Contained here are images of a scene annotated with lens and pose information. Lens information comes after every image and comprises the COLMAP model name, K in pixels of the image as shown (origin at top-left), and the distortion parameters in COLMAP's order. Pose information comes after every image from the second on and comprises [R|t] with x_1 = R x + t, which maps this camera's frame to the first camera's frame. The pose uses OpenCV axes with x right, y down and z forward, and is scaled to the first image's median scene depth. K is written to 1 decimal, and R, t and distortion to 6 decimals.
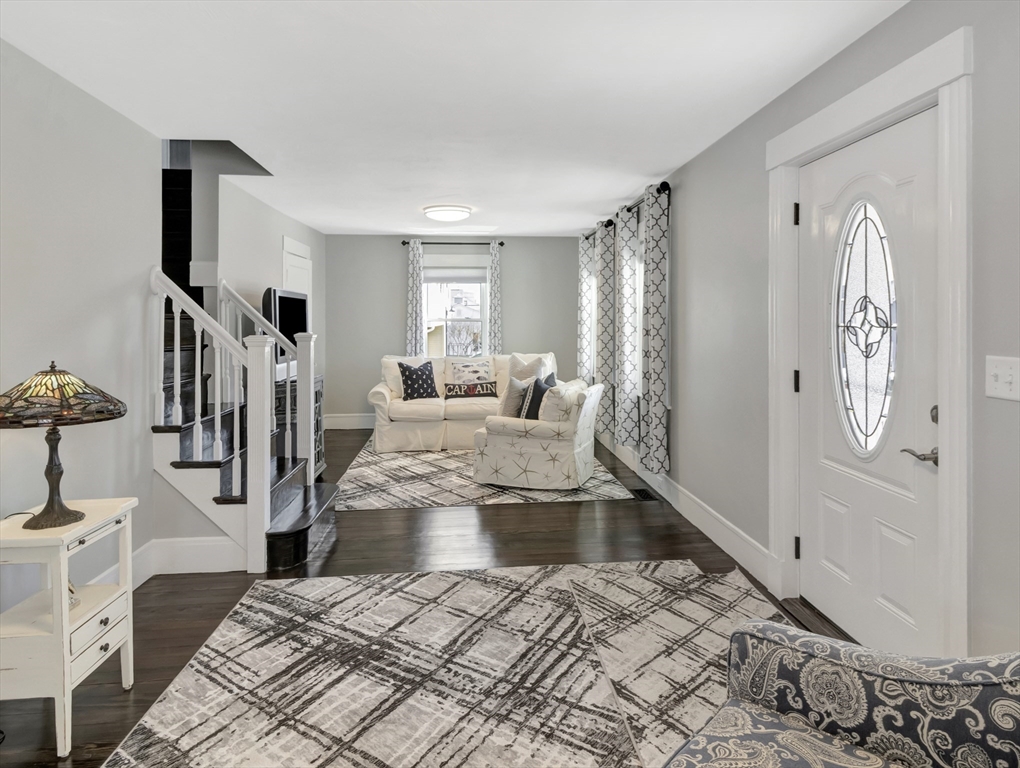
lens RADIAL K [[729.1, 0, 513.0], [0, 729.1, 322.6], [0, 0, 1]] dist [-0.001267, -0.002022]
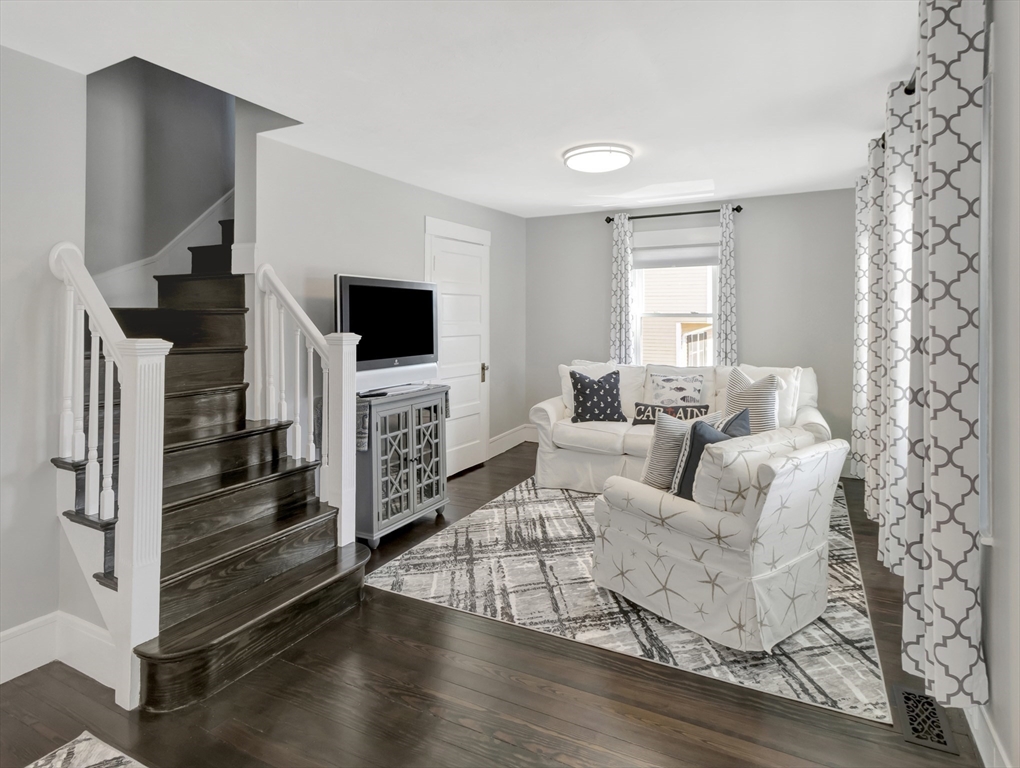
lens RADIAL K [[588.2, 0, 510.8], [0, 588.2, 317.0], [0, 0, 1]] dist [0.003444, 0.003367]
pose [[0.832324, 0.000628, -0.554289, 0.167960], [-0.002029, 0.999996, -0.001913, -0.001458], [0.554285, 0.002717, 0.832322, 0.563858]]
